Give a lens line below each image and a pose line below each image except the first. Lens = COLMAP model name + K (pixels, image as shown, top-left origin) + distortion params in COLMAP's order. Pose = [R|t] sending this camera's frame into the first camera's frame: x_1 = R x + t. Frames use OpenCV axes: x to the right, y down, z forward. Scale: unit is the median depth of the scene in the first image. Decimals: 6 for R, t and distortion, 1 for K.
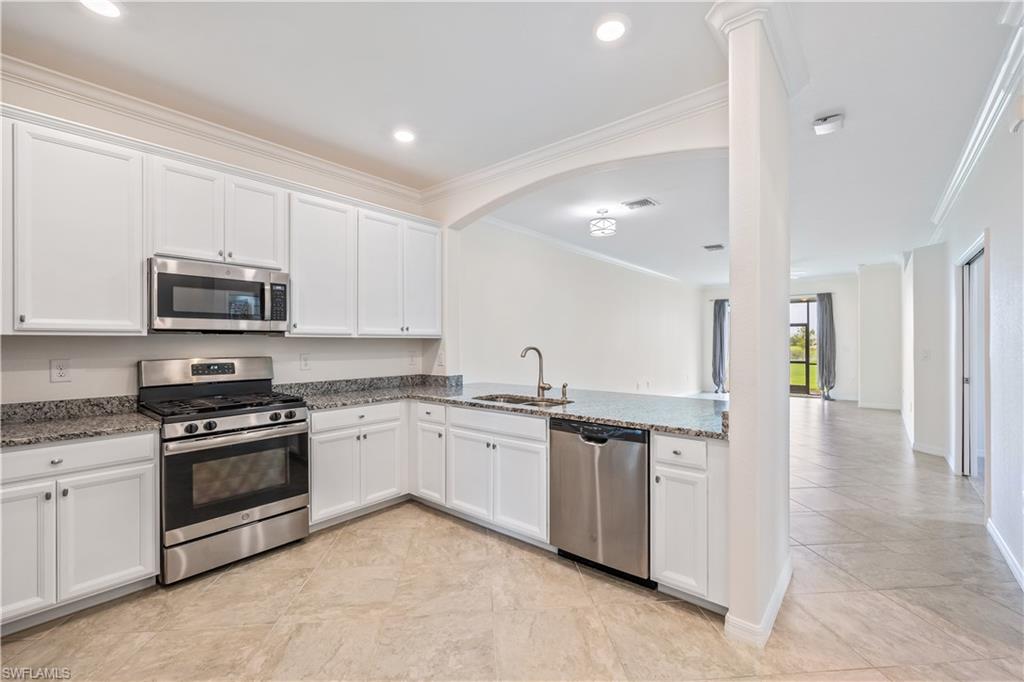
lens RADIAL K [[435.3, 0, 511.2], [0, 435.3, 341.3], [0, 0, 1]] dist [0.000480, -0.000653]
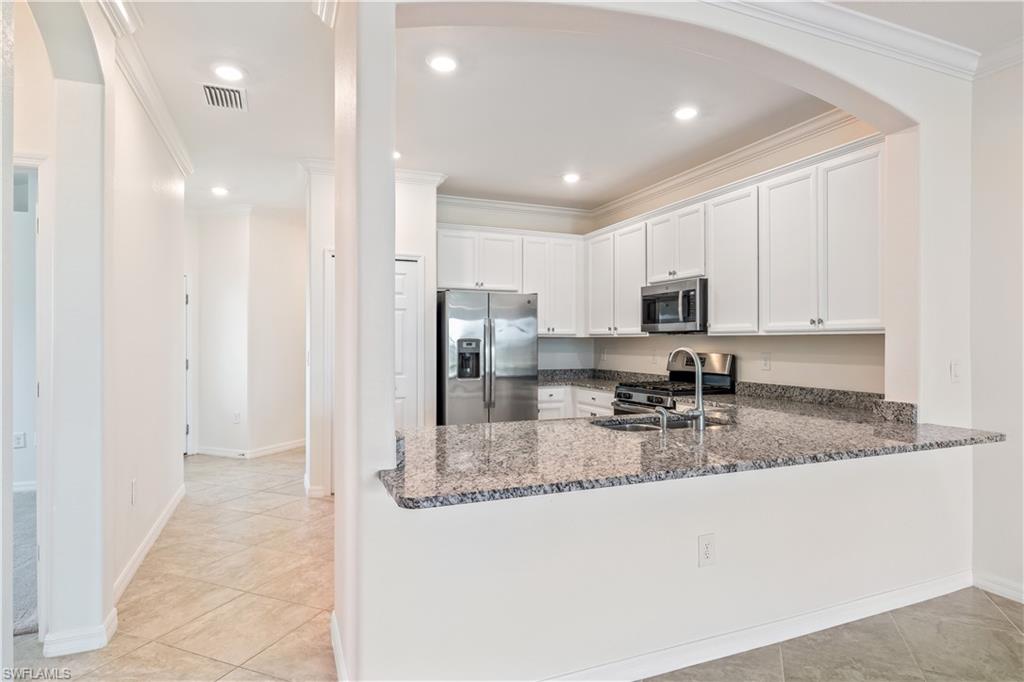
lens RADIAL K [[566.5, 0, 515.3], [0, 566.5, 335.9], [0, 0, 1]] dist [0.002618, -0.000059]
pose [[-0.457683, -0.009035, -0.889069, 0.863442], [0.000050, 0.999948, -0.010188, 0.004669], [0.889115, -0.004707, -0.457659, 1.093532]]
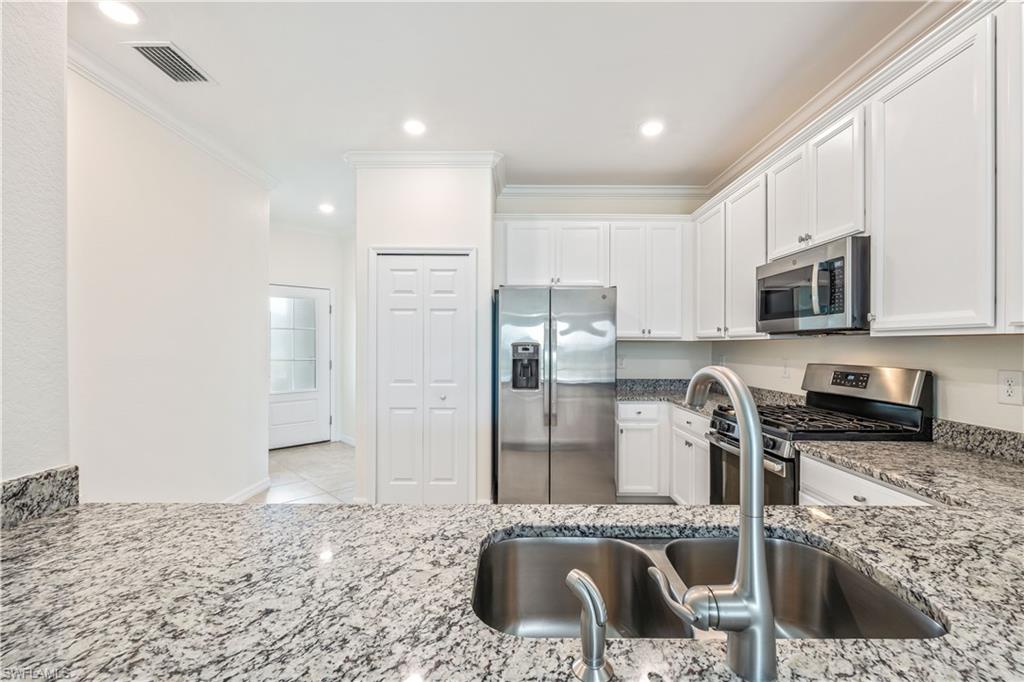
lens RADIAL K [[435.3, 0, 514.9], [0, 435.3, 344.5], [0, 0, 1]] dist [0.000480, -0.000653]
pose [[-0.766792, -0.003078, -0.641888, 0.237828], [-0.002193, 0.999995, -0.002175, 0.003158], [0.641891, -0.000260, -0.766796, 1.030025]]
